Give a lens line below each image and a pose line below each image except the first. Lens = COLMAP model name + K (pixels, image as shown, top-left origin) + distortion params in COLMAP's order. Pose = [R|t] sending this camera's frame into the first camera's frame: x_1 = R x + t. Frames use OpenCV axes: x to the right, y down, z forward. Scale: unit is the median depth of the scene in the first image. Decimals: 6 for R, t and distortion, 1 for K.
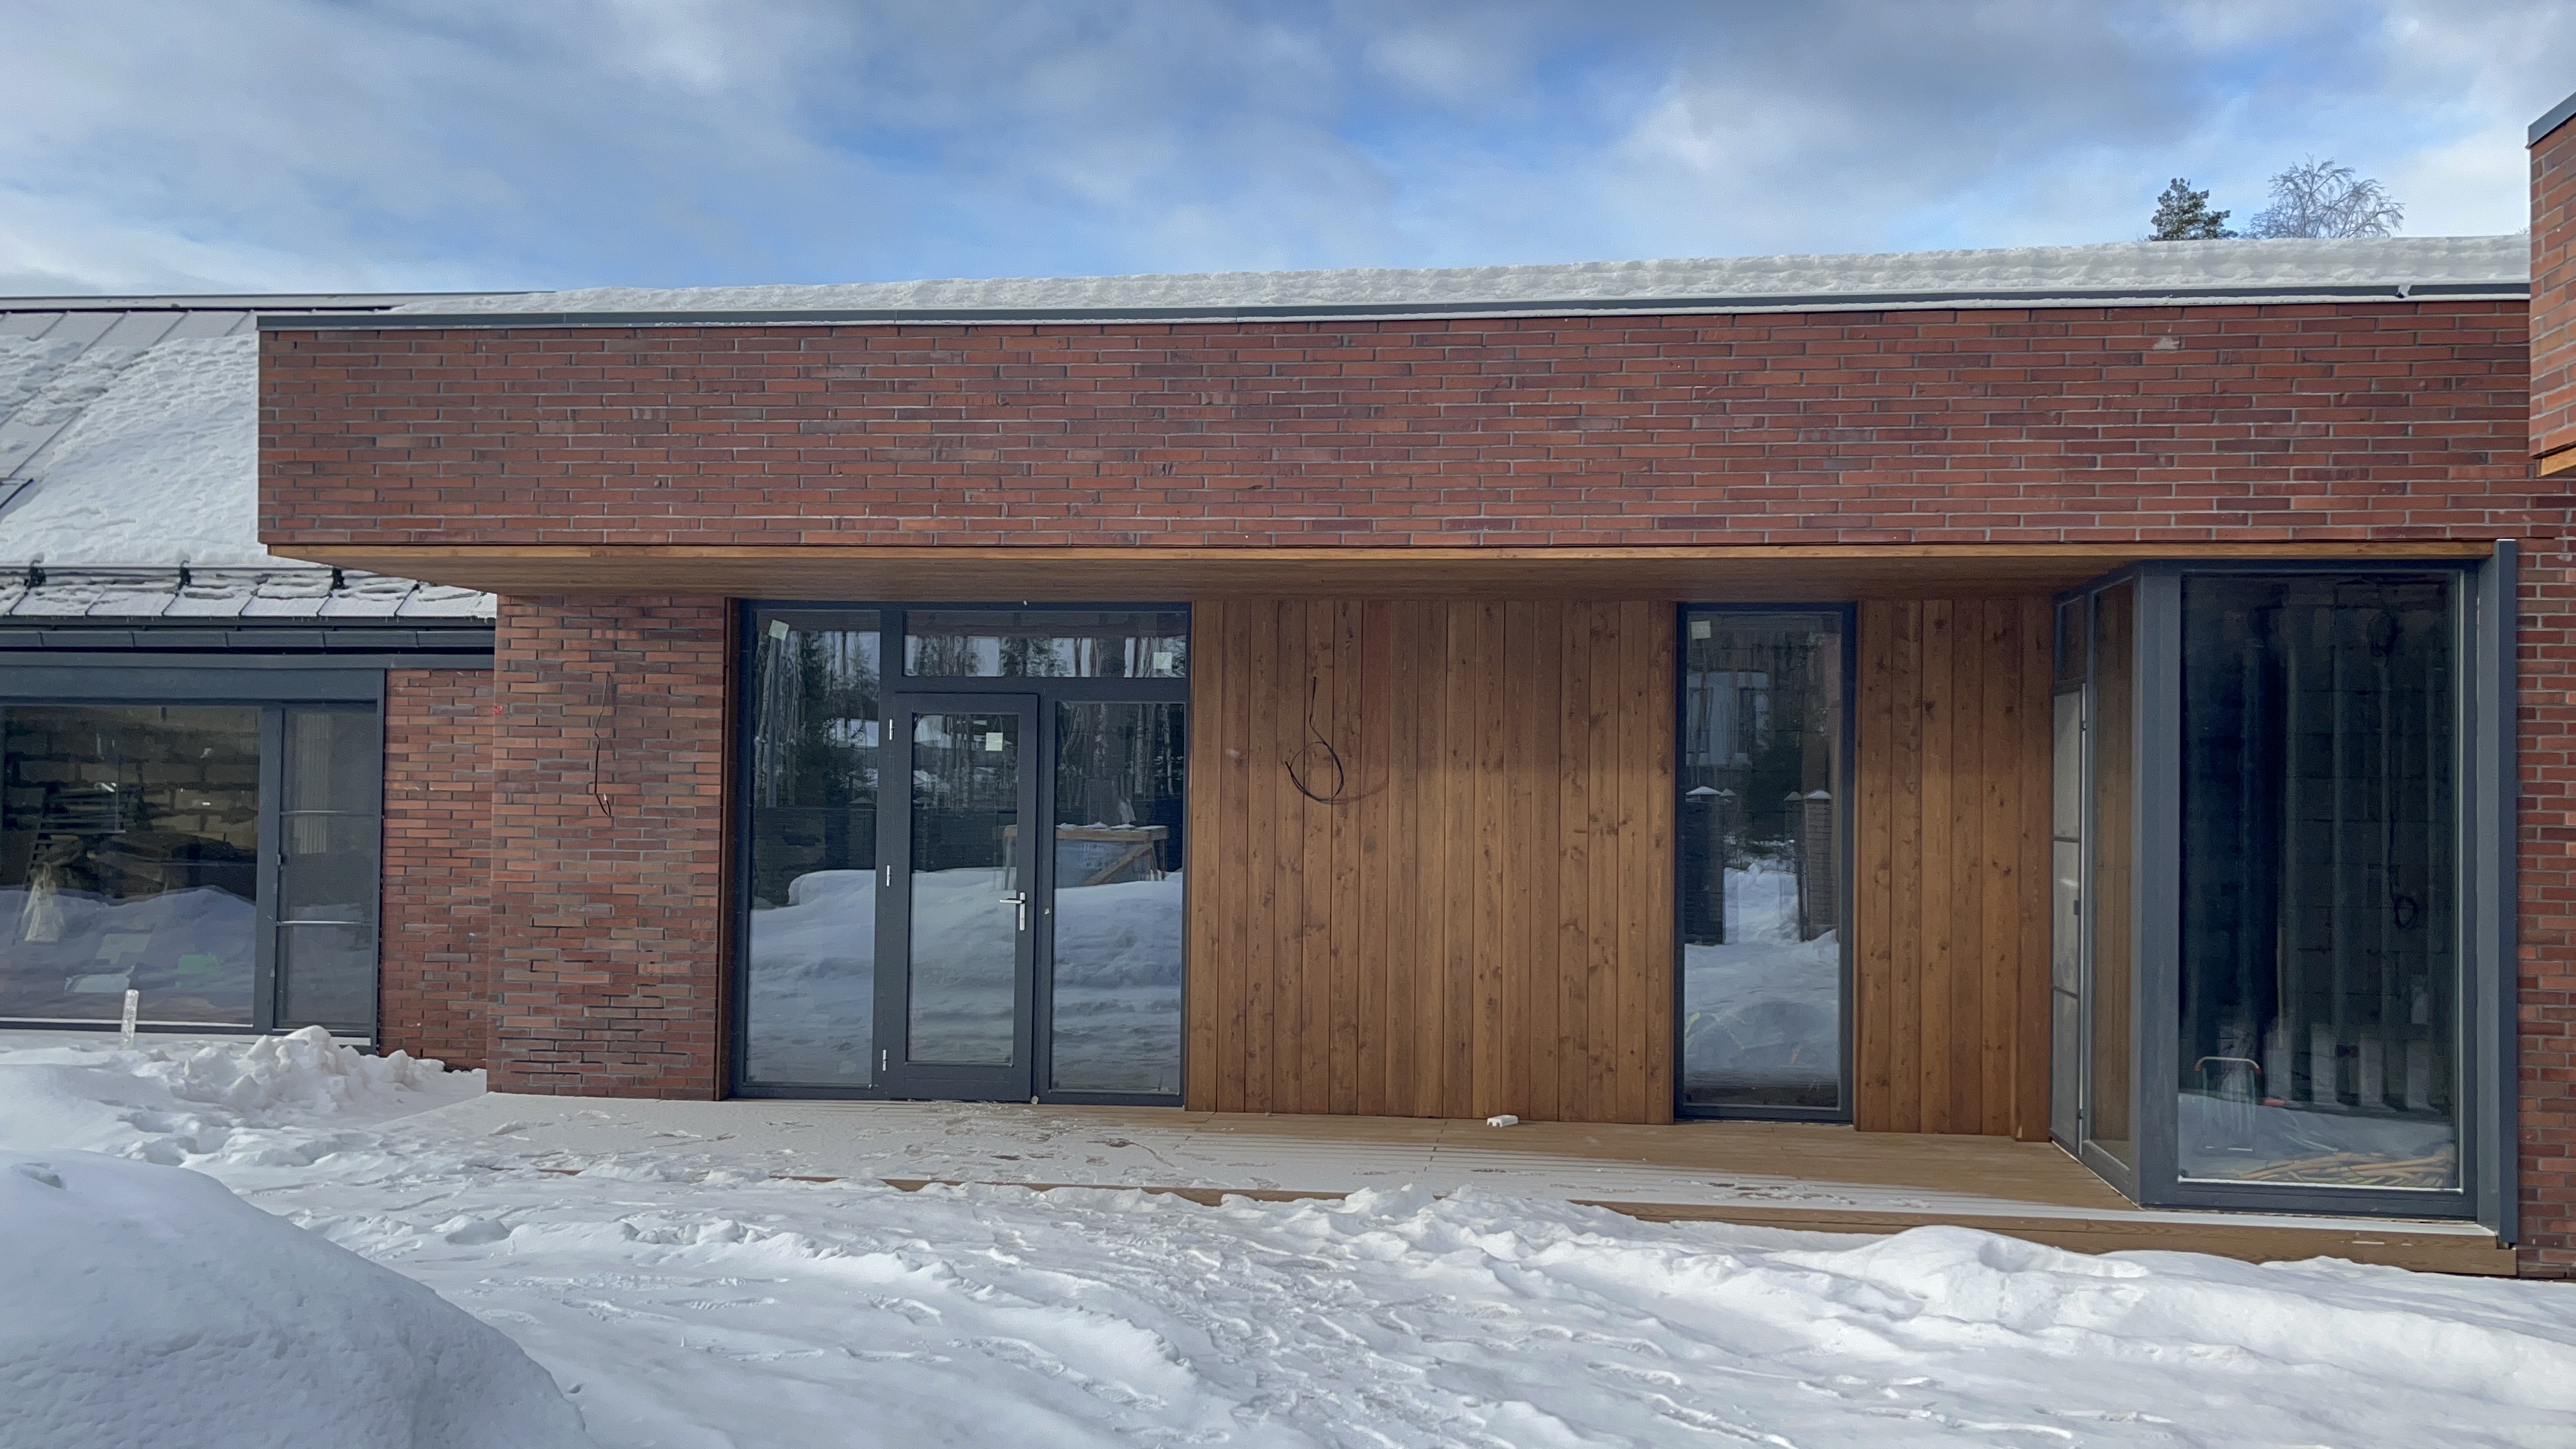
lens RADIAL K [[2190.3, 0, 1336.8], [0, 2190.3, 736.9], [0, 0, 1]] dist [0.055537, -0.042327]
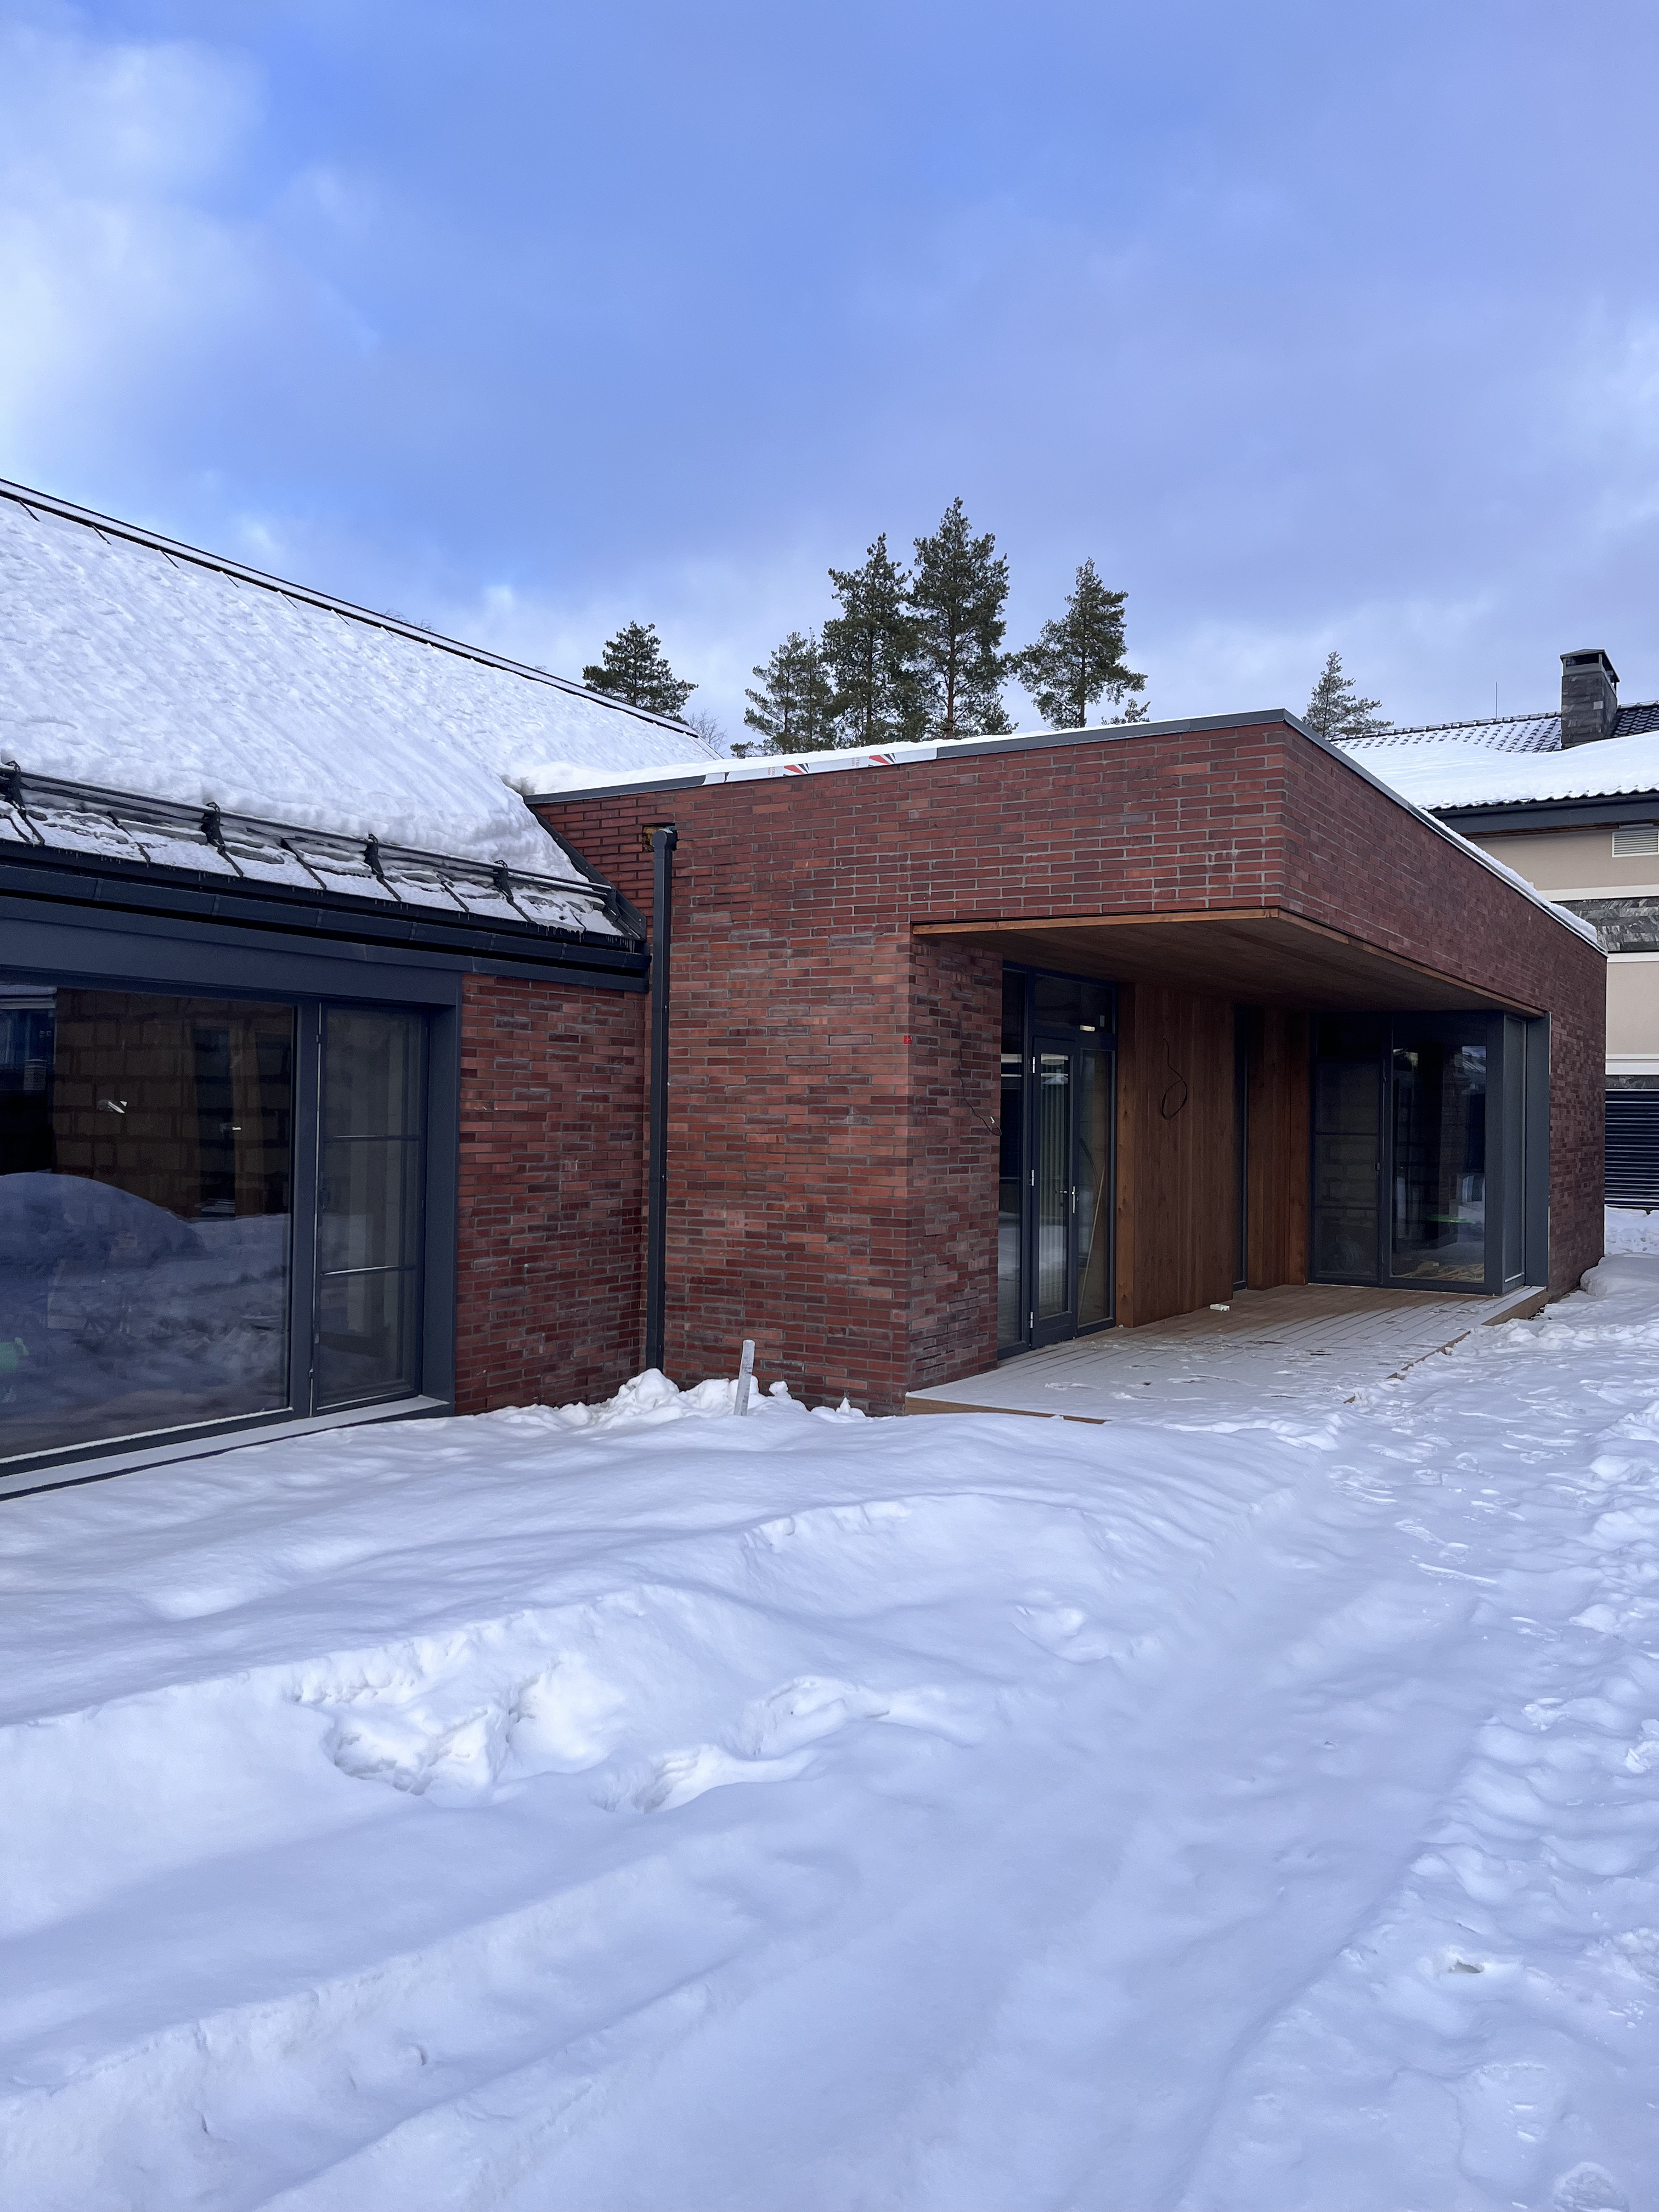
lens RADIAL K [[1664.5, 0, 813.2], [0, 1664.5, 1087.9], [0, 0, 1]] dist [0.061608, -0.064242]
pose [[0.425007, 0.007184, 0.905161, -1.199812], [-0.030682, 0.999508, 0.006474, 0.008203], [-0.904670, -0.030524, 0.425019, 0.732571]]
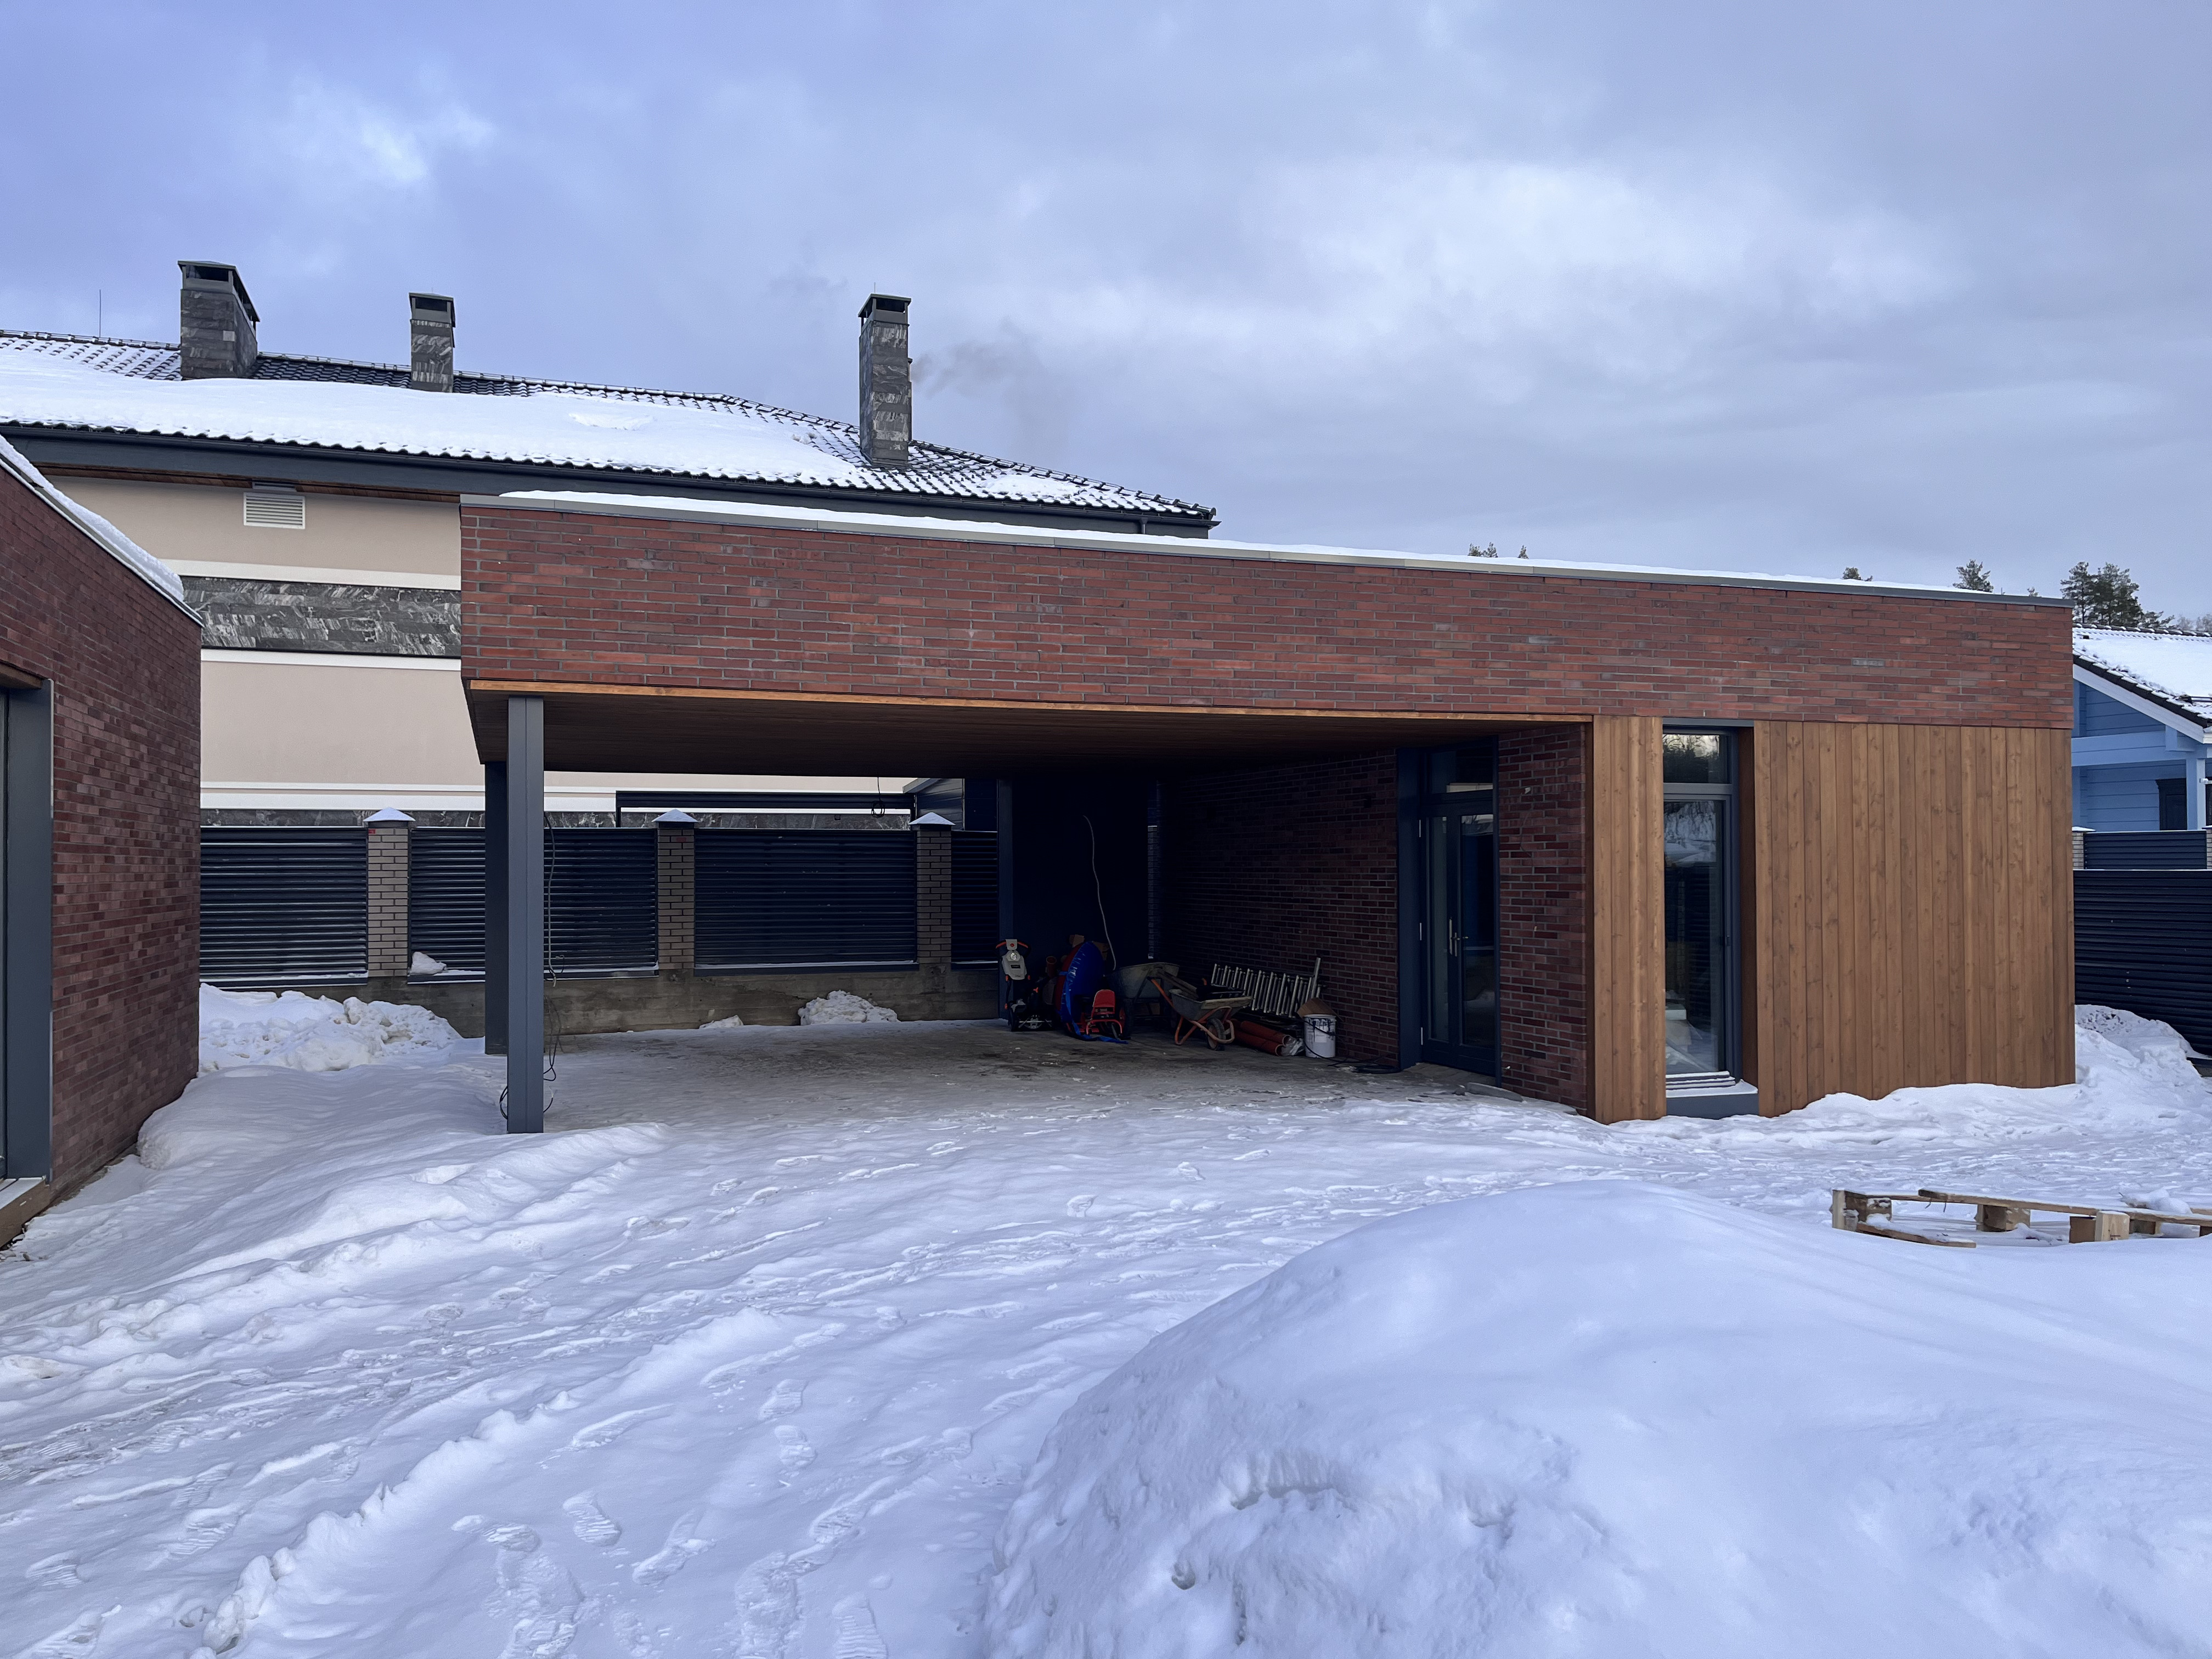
lens RADIAL K [[1664.5, 0, 1087.8], [0, 1664.5, 847.8], [0, 0, 1]] dist [0.061608, -0.064242]
pose [[-0.426222, -0.001080, 0.904618, -0.549853], [-0.024480, 0.999647, -0.010340, 0.008967], [-0.904288, -0.026552, -0.426097, 0.667634]]
